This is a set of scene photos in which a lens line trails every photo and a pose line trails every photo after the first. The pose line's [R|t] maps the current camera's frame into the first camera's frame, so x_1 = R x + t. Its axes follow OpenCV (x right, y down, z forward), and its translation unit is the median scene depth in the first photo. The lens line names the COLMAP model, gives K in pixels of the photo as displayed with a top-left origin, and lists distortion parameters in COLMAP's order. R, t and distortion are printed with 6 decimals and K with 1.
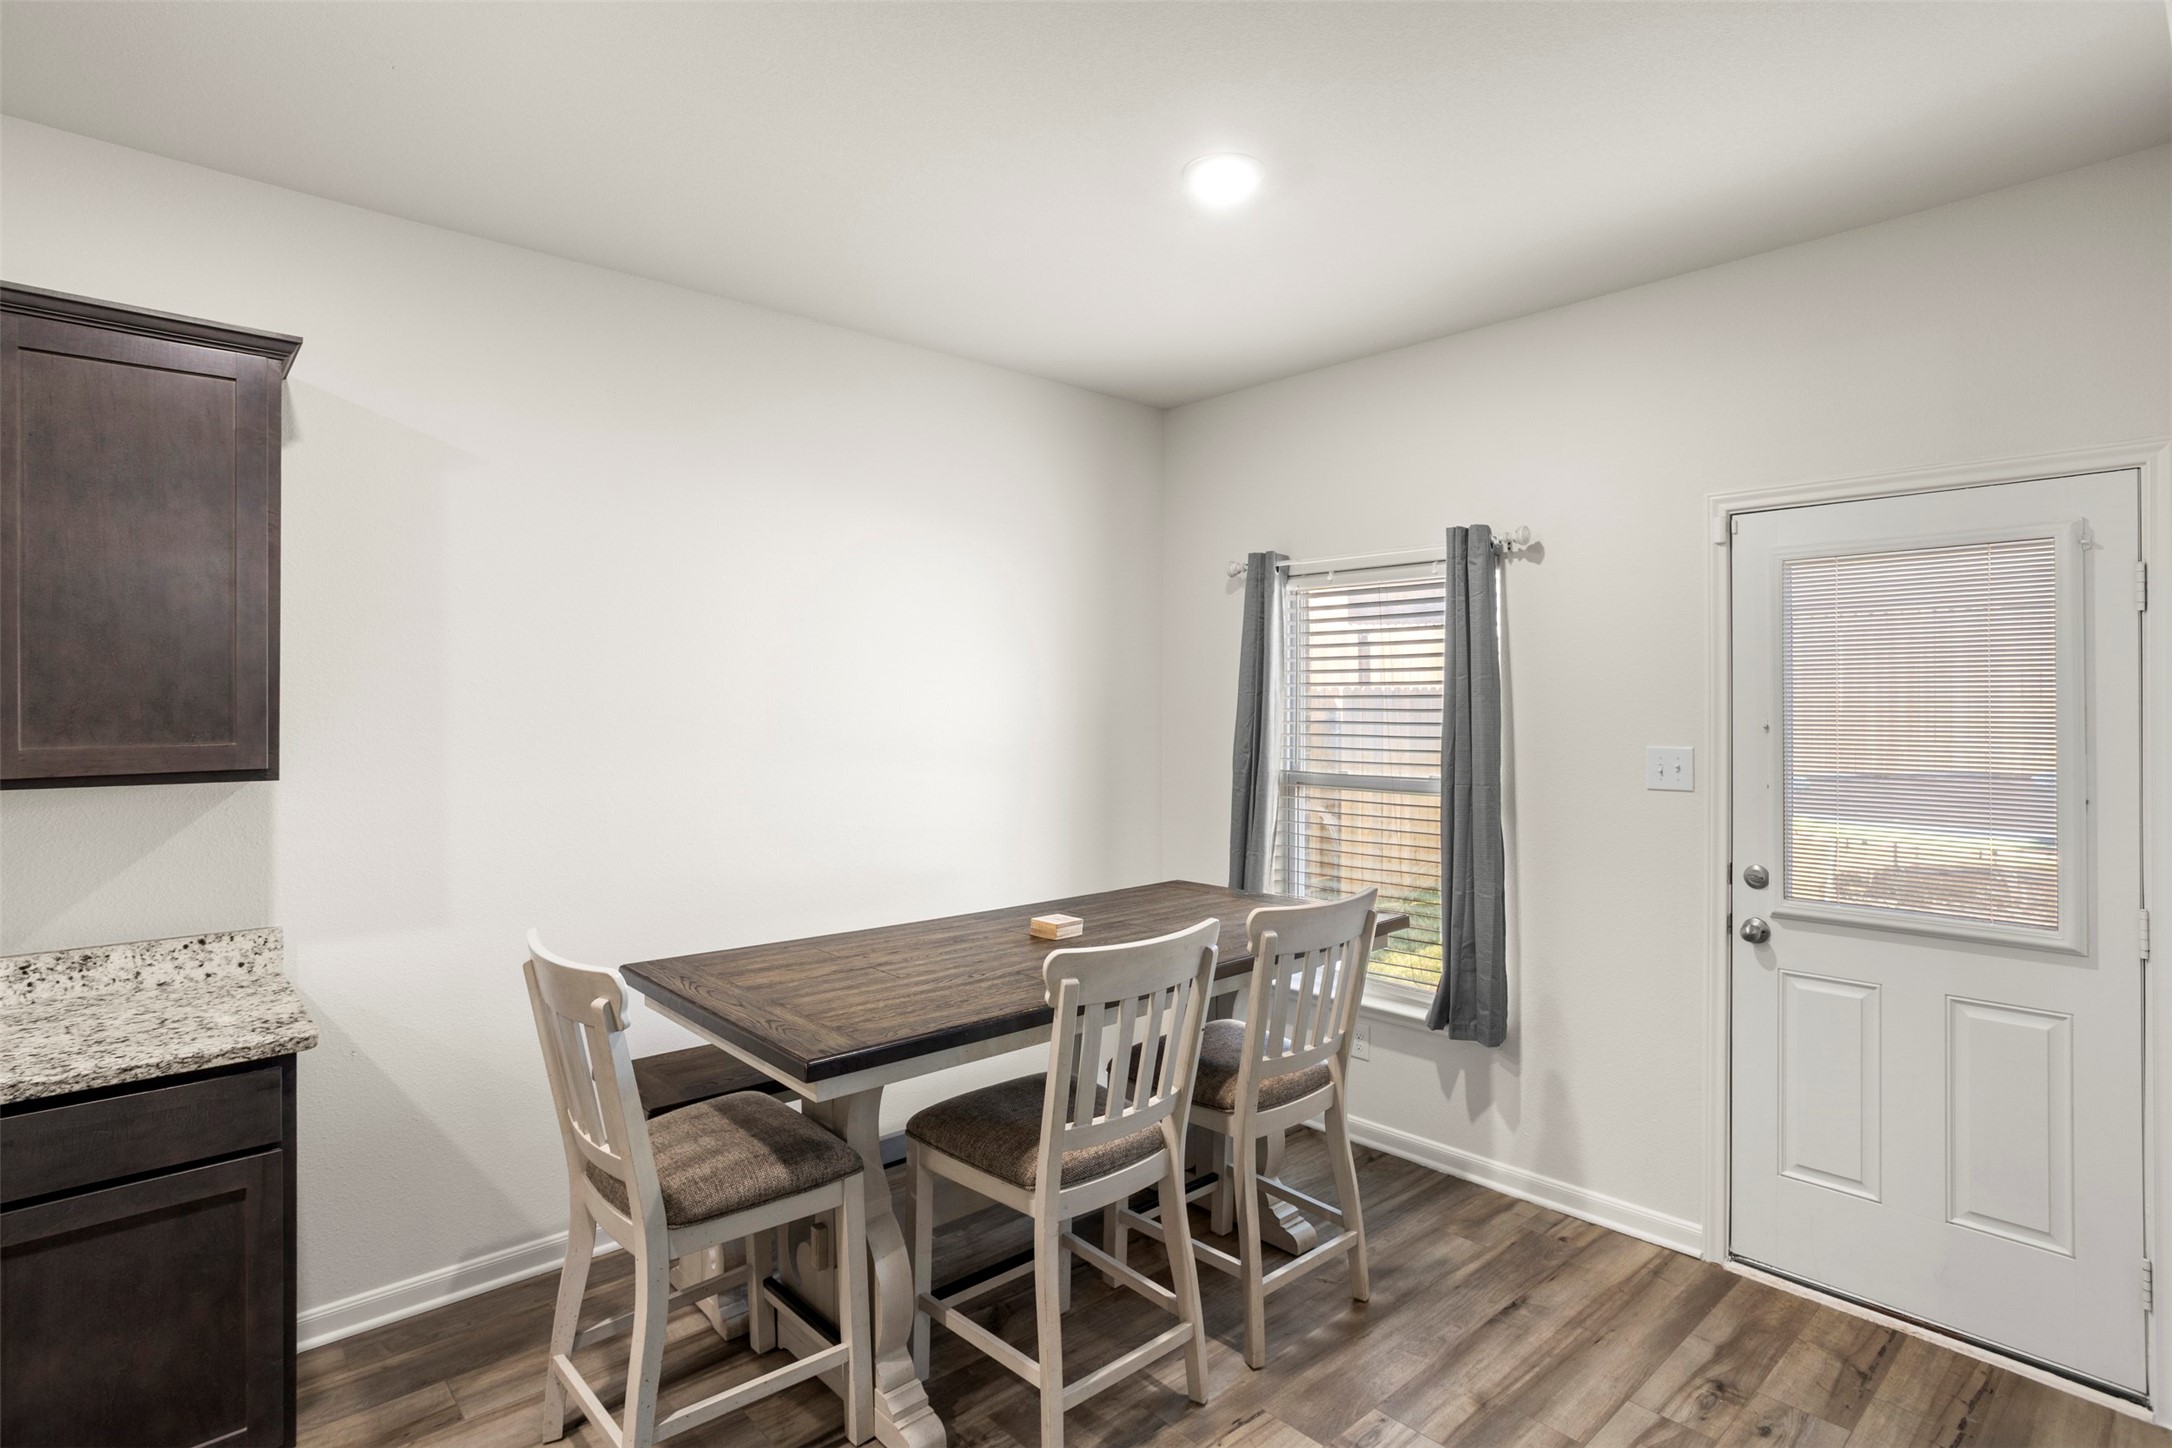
lens RADIAL K [[1088.5, 0, 1077.4], [0, 1088.5, 690.8], [0, 0, 1]] dist [-0.054827, 0.026806]
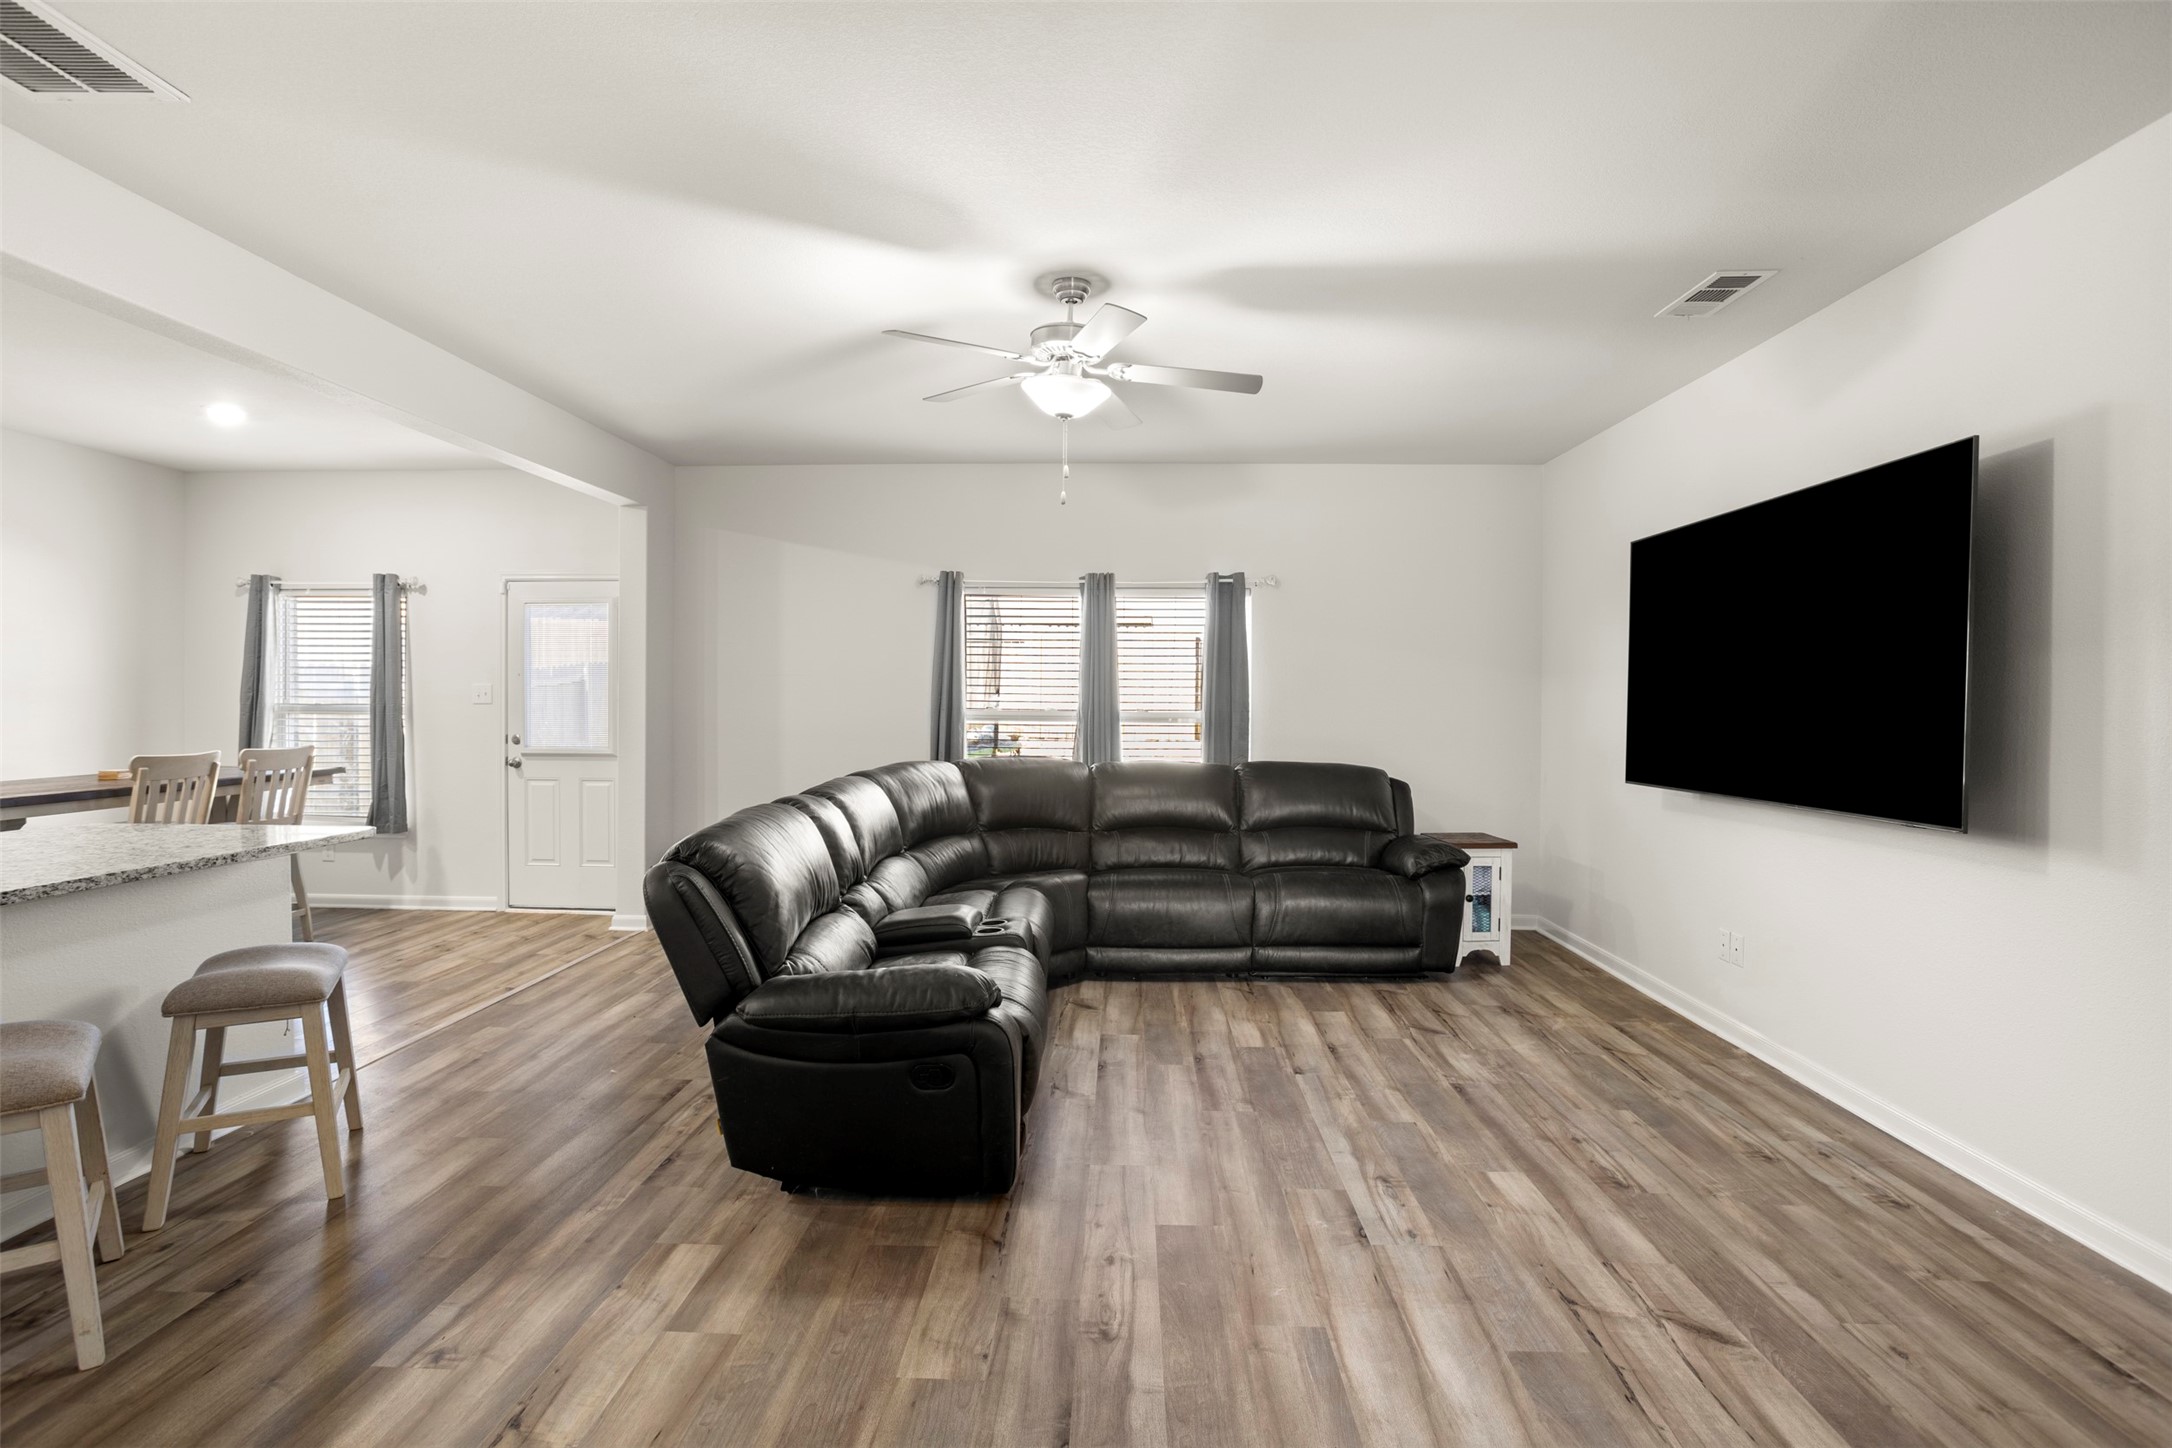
lens RADIAL K [[1065.6, 0, 1086.0], [0, 1065.6, 724.0], [0, 0, 1]] dist [-0.058238, 0.028782]
pose [[0.697018, -0.011478, 0.716961, -0.132445], [-0.015678, 0.999389, 0.031241, 0.048794], [-0.716882, -0.033016, 0.696412, -1.450010]]
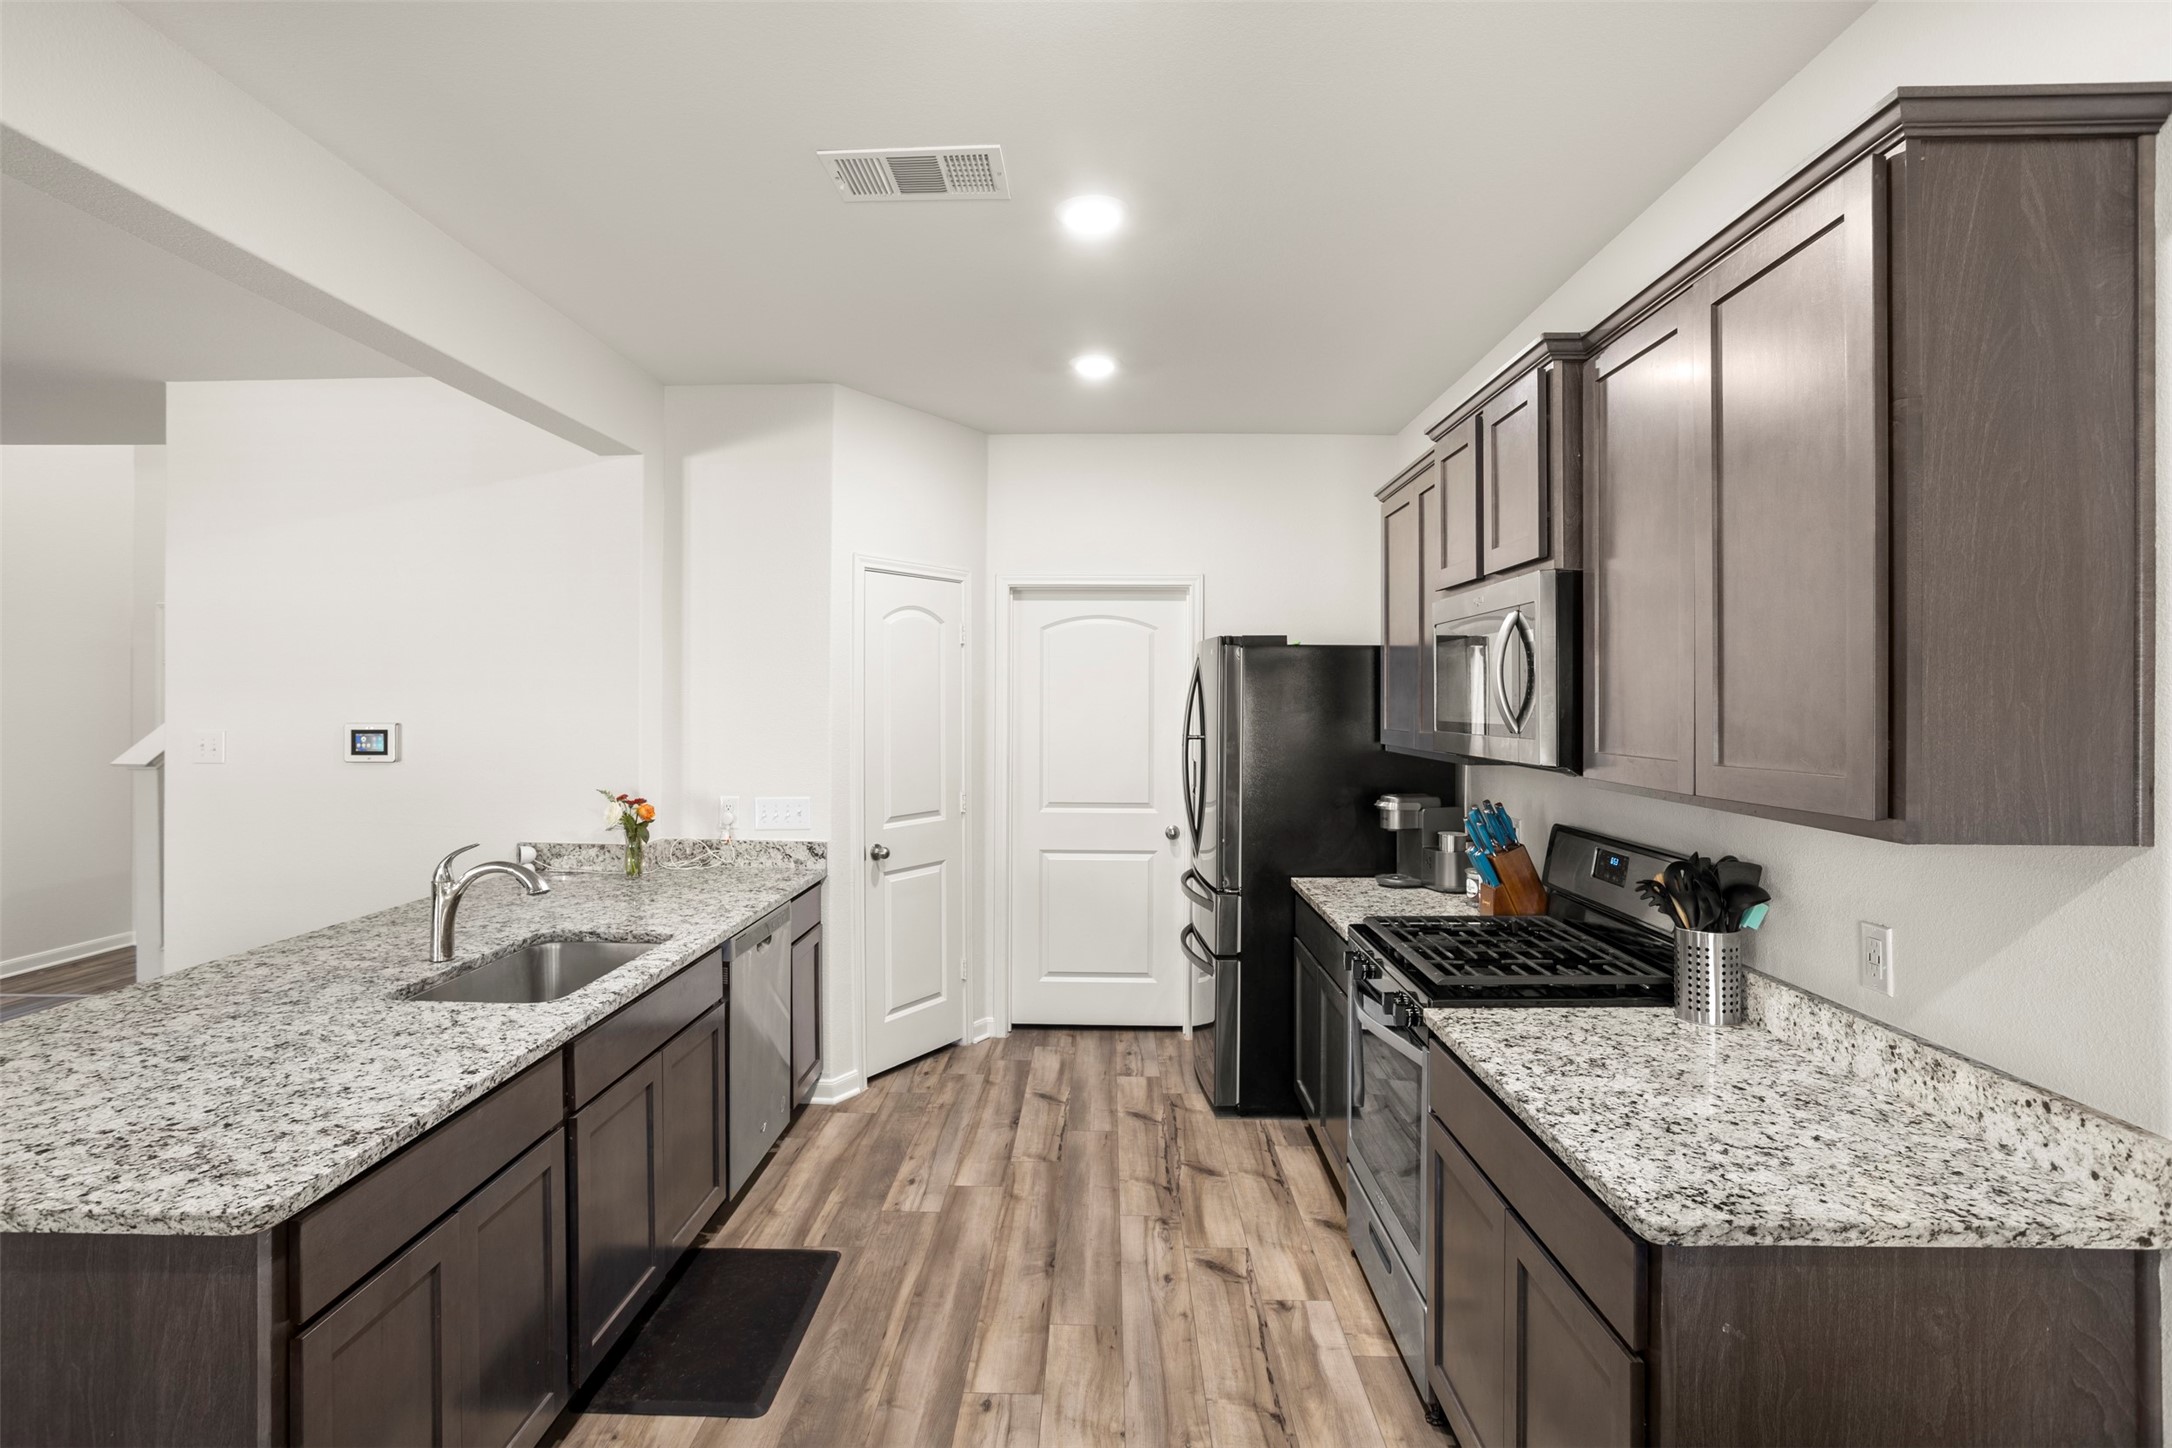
lens RADIAL K [[1088.5, 0, 1077.4], [0, 1088.5, 690.8], [0, 0, 1]] dist [-0.054827, 0.026806]
pose [[-0.684477, -0.008181, -0.728988, 0.002759], [0.005743, 0.999846, -0.016613, 0.003274], [0.729011, -0.015558, -0.684325, 0.833449]]
